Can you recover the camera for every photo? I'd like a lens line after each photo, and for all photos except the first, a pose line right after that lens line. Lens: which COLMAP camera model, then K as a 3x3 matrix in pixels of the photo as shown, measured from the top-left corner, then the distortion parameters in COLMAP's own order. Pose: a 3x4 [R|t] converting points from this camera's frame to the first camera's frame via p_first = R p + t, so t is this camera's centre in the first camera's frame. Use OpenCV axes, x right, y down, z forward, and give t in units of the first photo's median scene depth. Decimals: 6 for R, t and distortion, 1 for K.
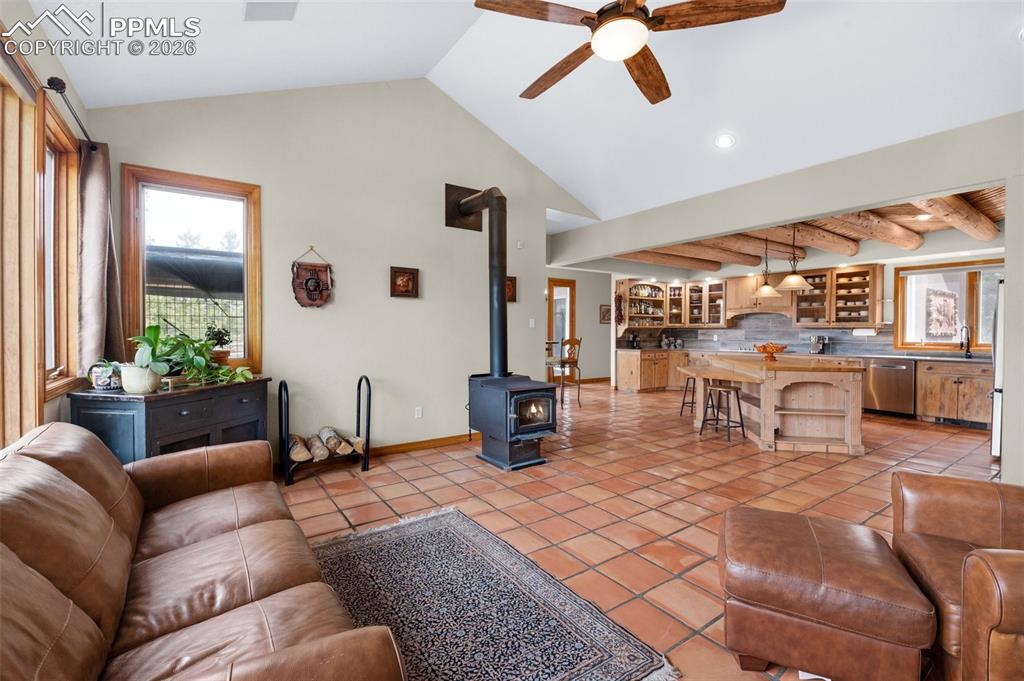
lens RADIAL K [[443.5, 0, 512.4], [0, 443.5, 339.8], [0, 0, 1]] dist [0.003683, -0.000307]
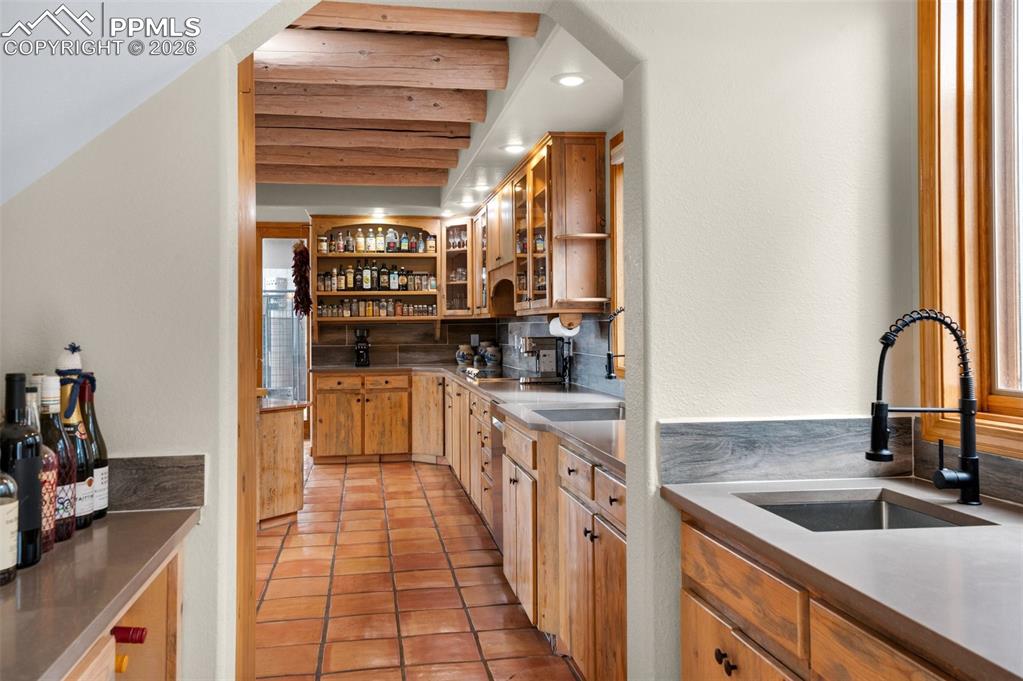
lens RADIAL K [[870.3, 0, 512.5], [0, 870.3, 336.1], [0, 0, 1]] dist [-0.000354, 0.000012]
pose [[0.906623, -0.010148, -0.421819, 0.785380], [0.005890, 0.999918, -0.011397, -0.000151], [0.421900, 0.007848, 0.906609, 0.249931]]
